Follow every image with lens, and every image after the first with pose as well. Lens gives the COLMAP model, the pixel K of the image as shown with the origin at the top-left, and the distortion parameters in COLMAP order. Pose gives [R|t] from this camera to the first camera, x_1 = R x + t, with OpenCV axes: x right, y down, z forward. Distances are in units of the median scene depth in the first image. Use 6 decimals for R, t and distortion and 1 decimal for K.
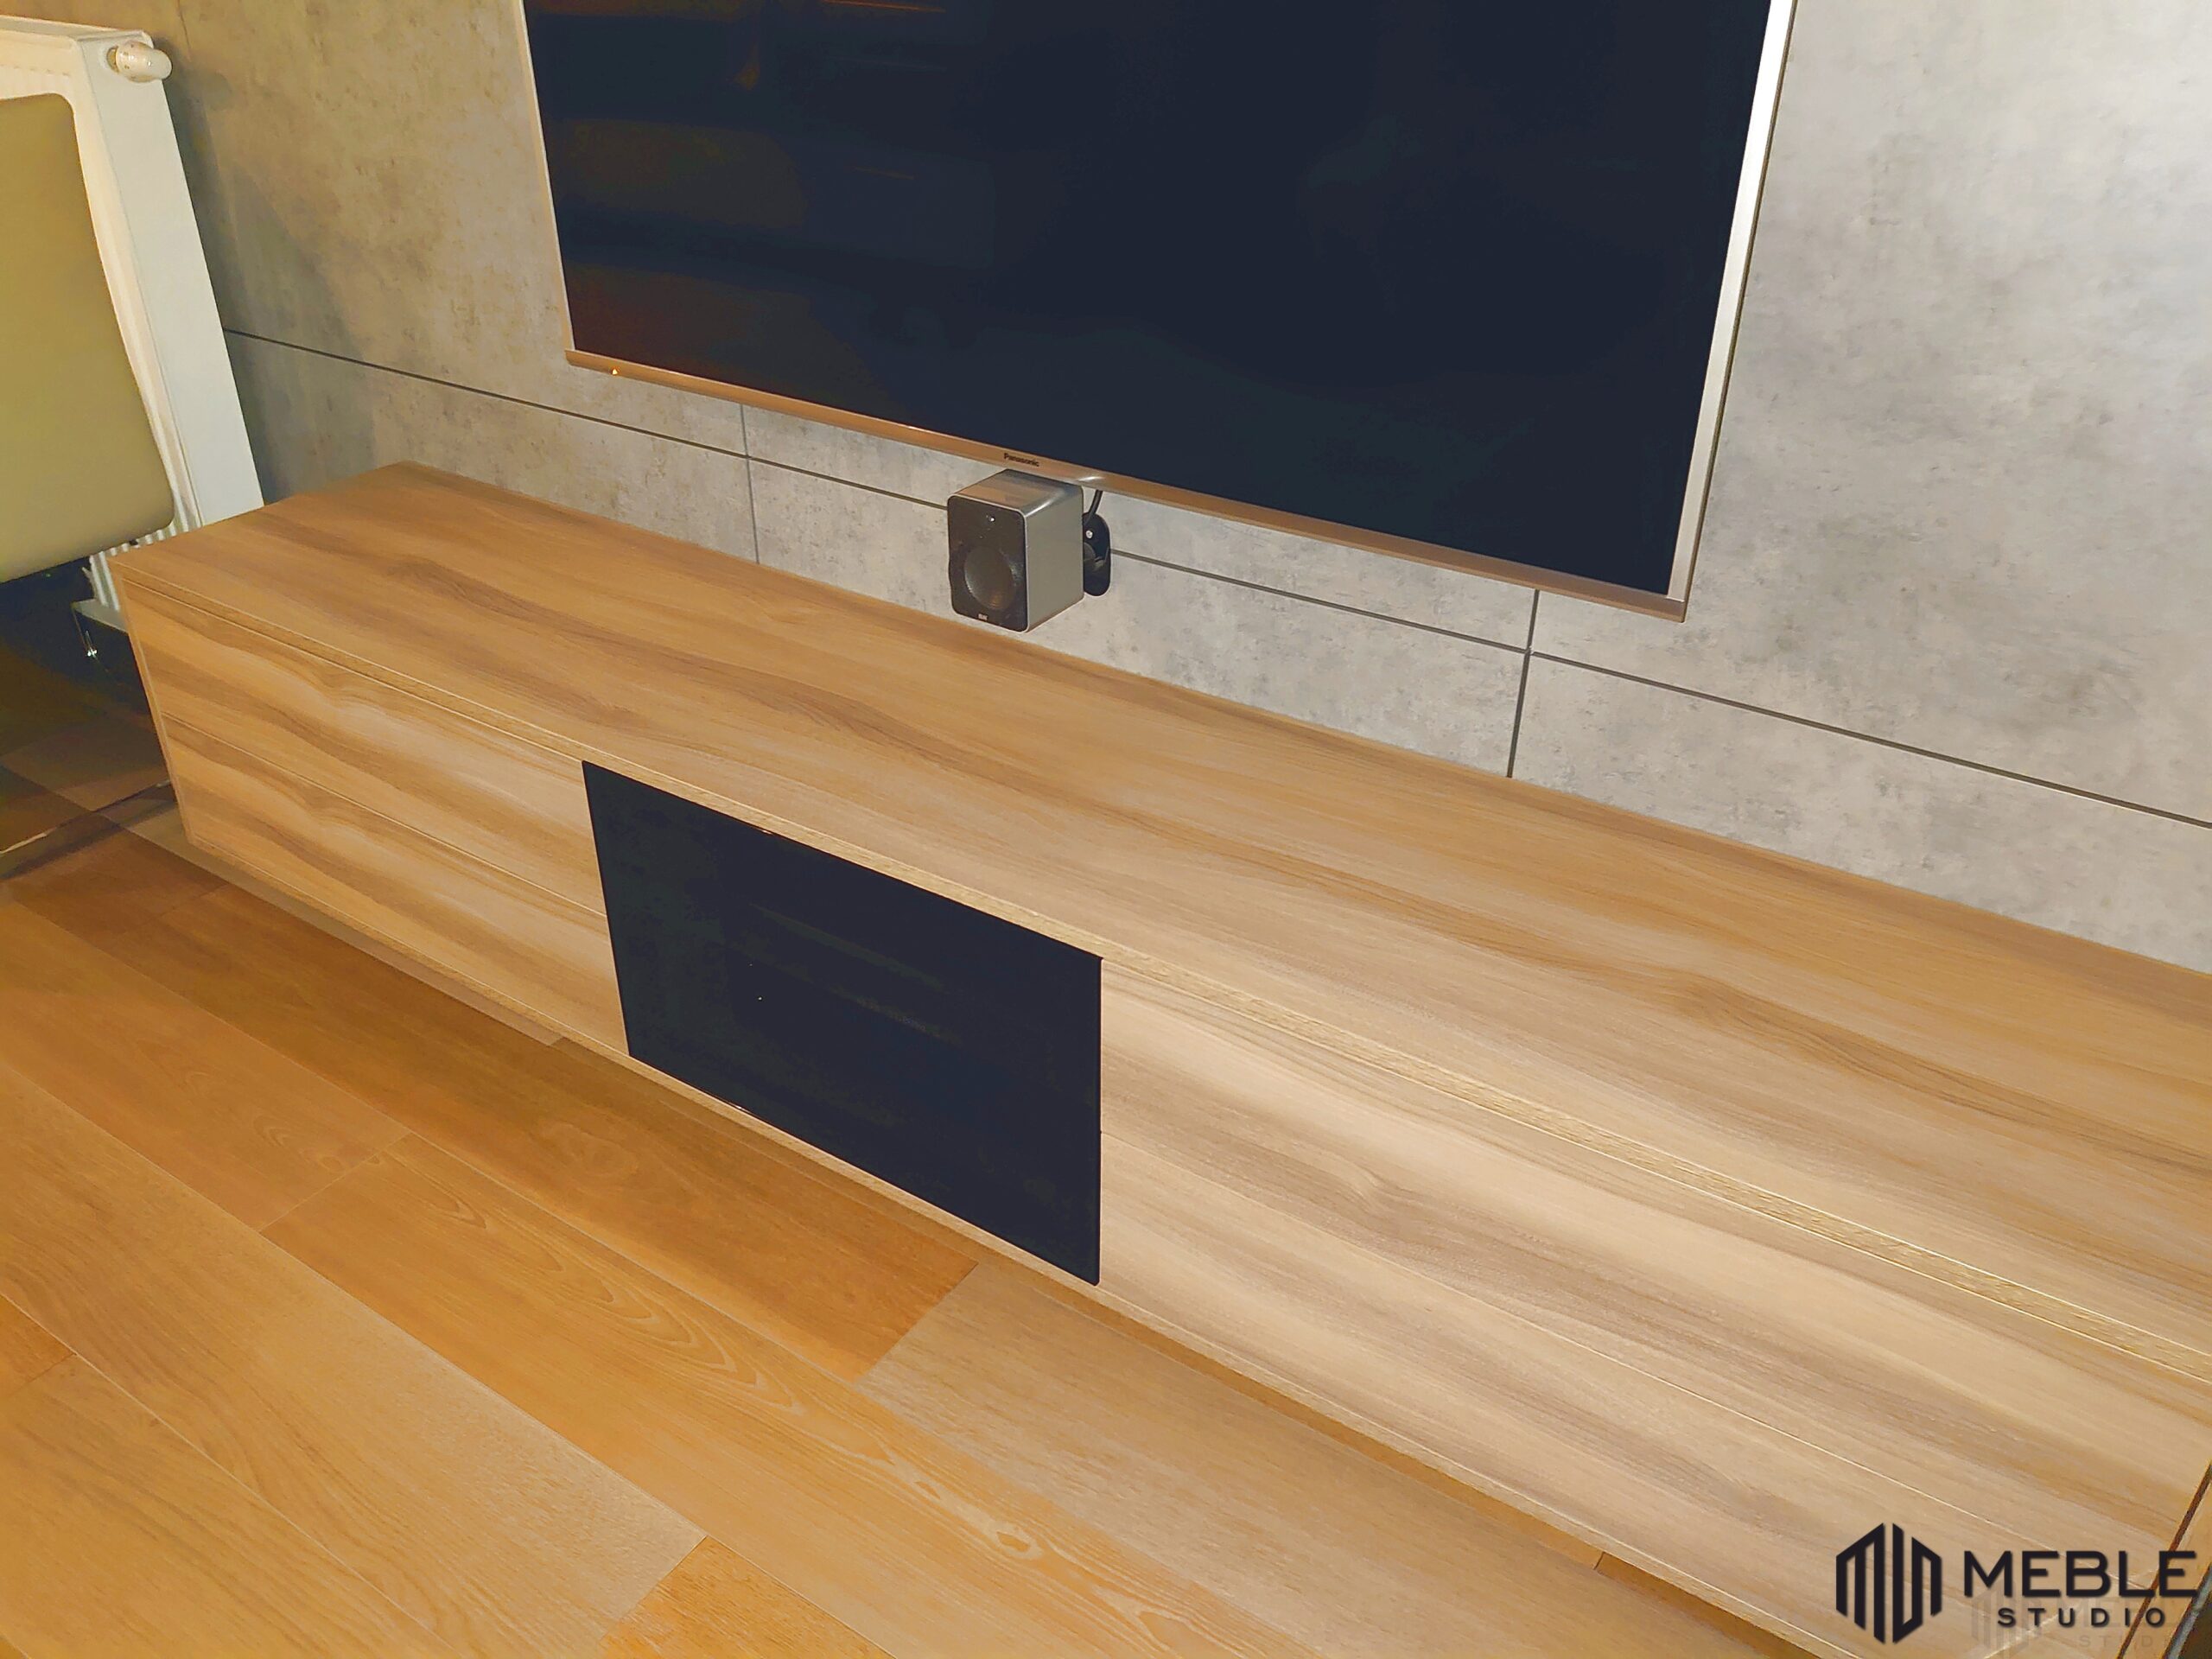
lens RADIAL K [[1734.7, 0, 1110.4], [0, 1734.7, 797.2], [0, 0, 1]] dist [-0.007826, -0.029292]
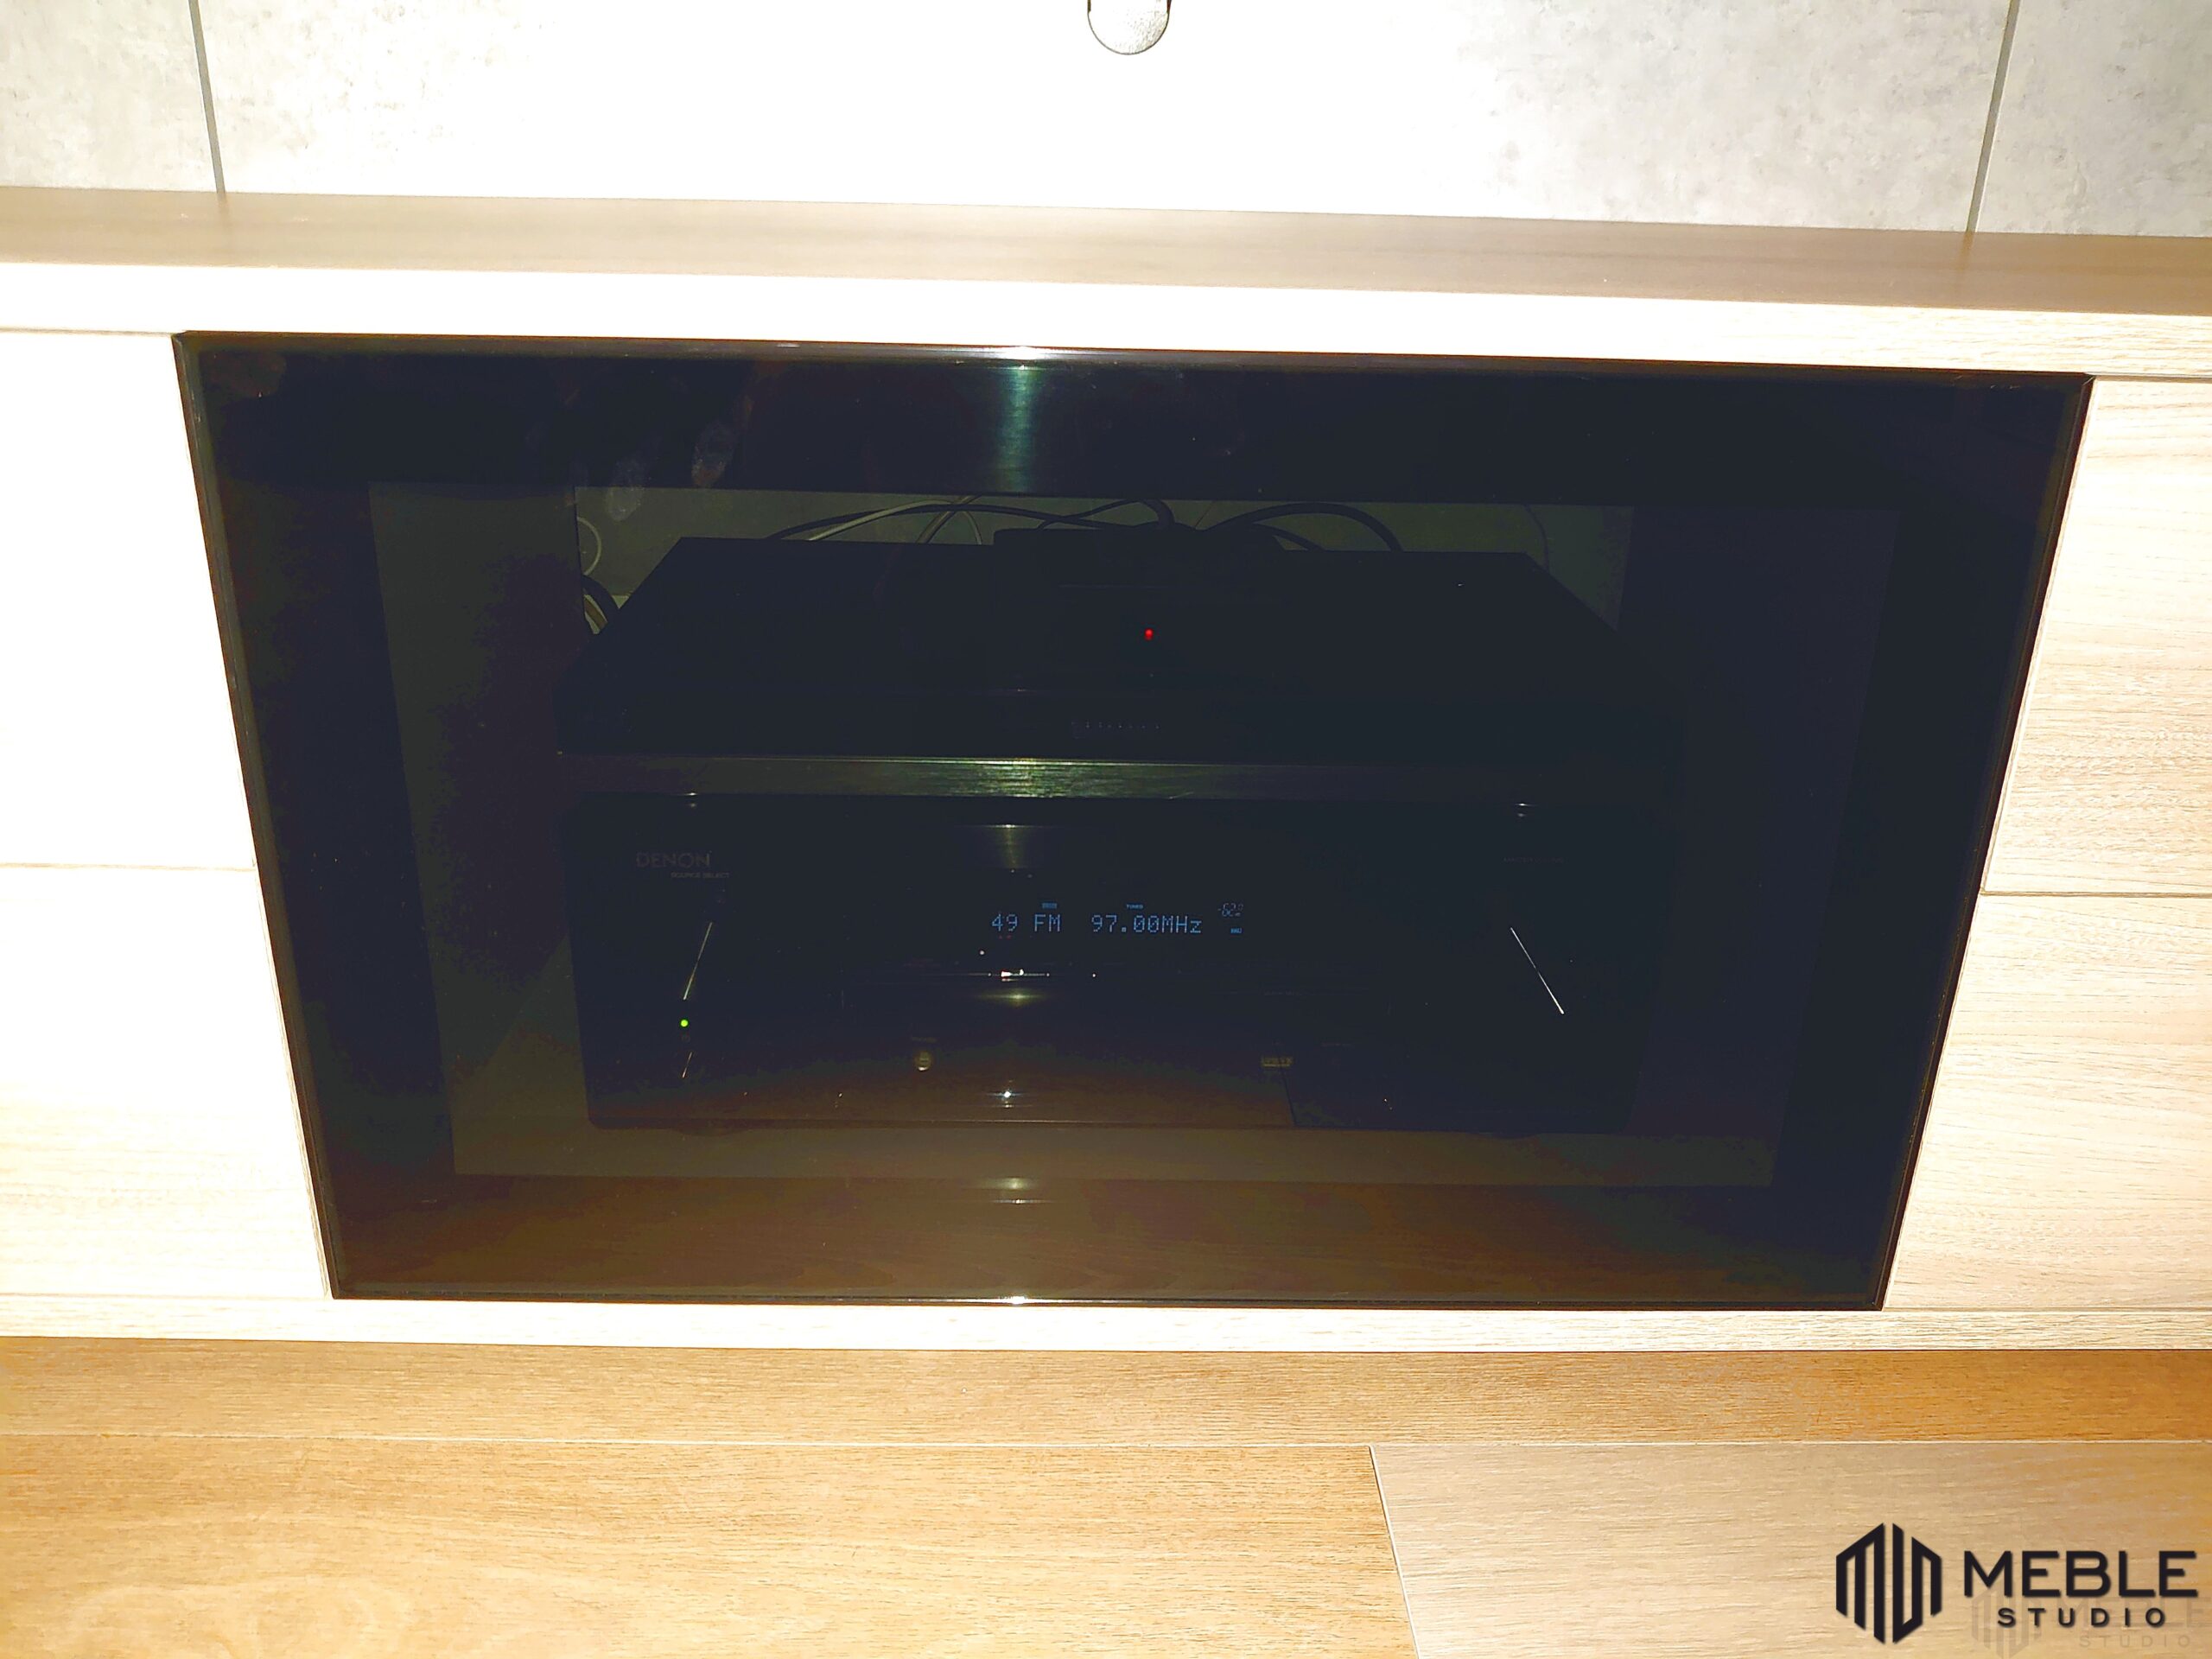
lens RADIAL K [[1734.7, 0, 1110.4], [0, 1734.7, 797.2], [0, 0, 1]] dist [-0.007826, -0.029292]
pose [[0.823863, -0.197308, 0.531336, -0.336722], [0.264002, 0.963136, -0.051694, 0.118341], [-0.501549, 0.182863, 0.845582, 0.645042]]
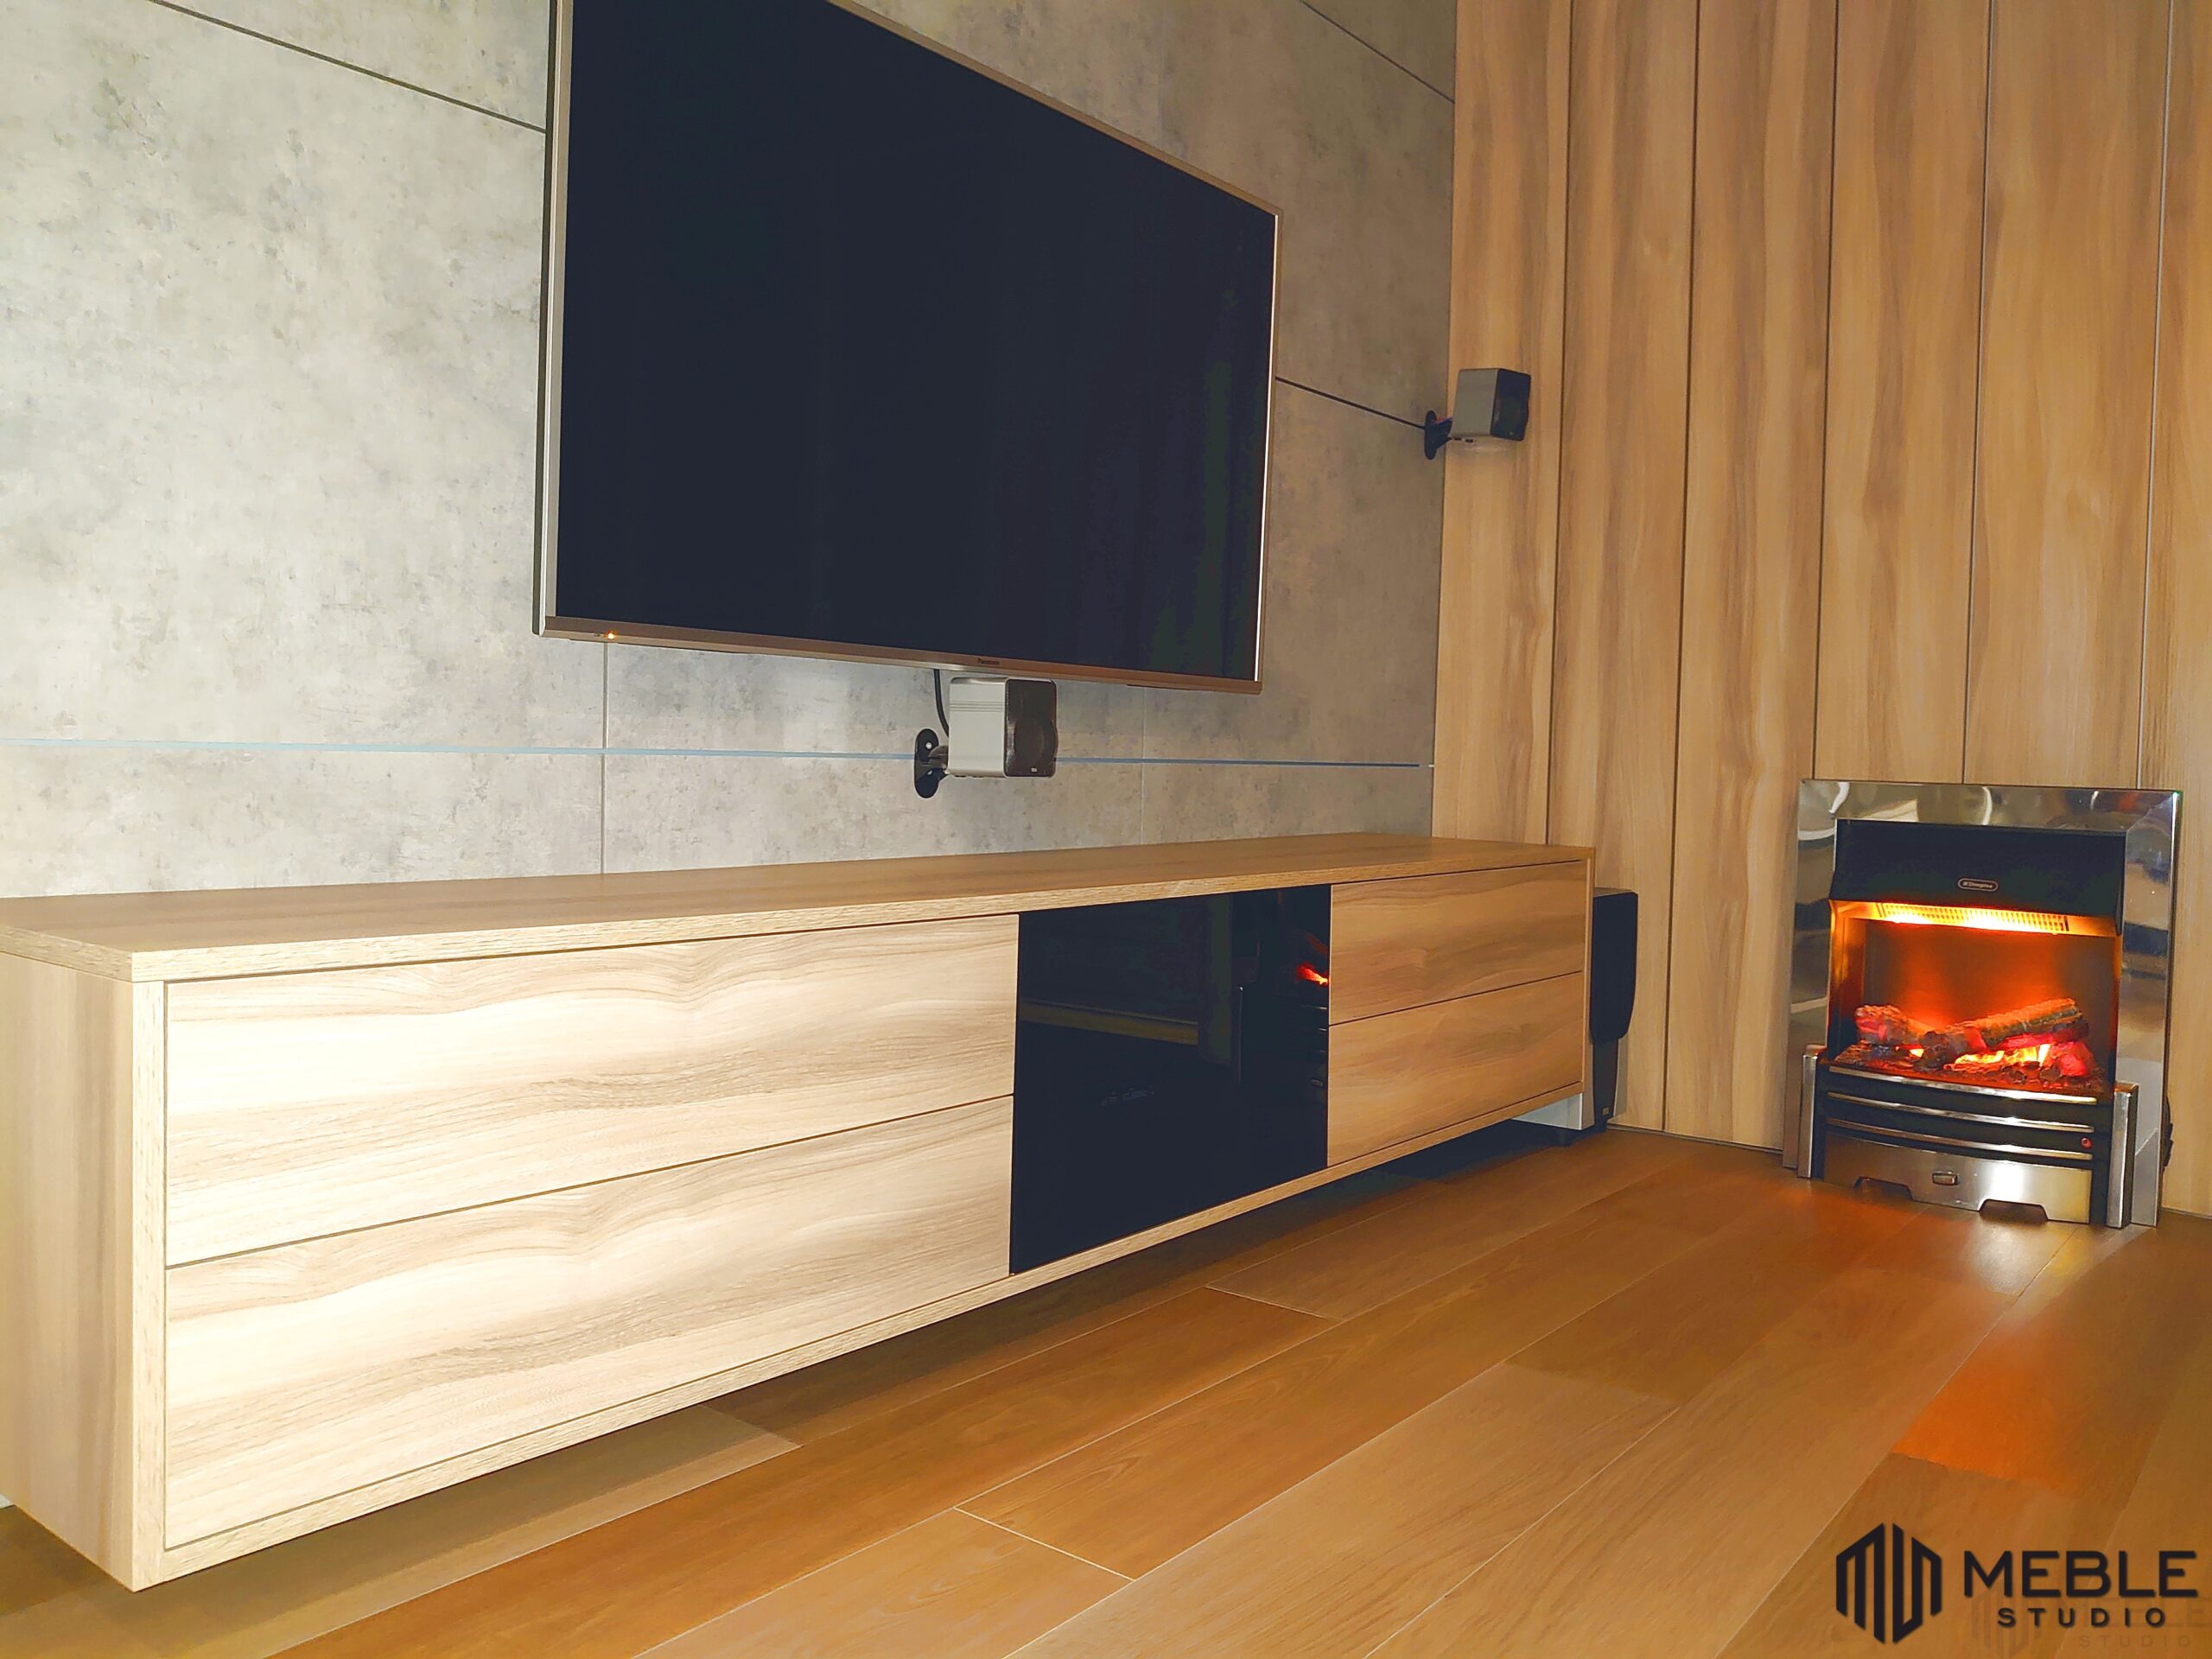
lens RADIAL K [[1734.7, 0, 1110.4], [0, 1734.7, 797.2], [0, 0, 1]] dist [-0.007826, -0.029292]
pose [[0.082908, -0.031247, 0.996067, -1.277742], [0.476627, 0.879022, -0.012097, -0.041973], [-0.875187, 0.475756, 0.087771, 0.810268]]
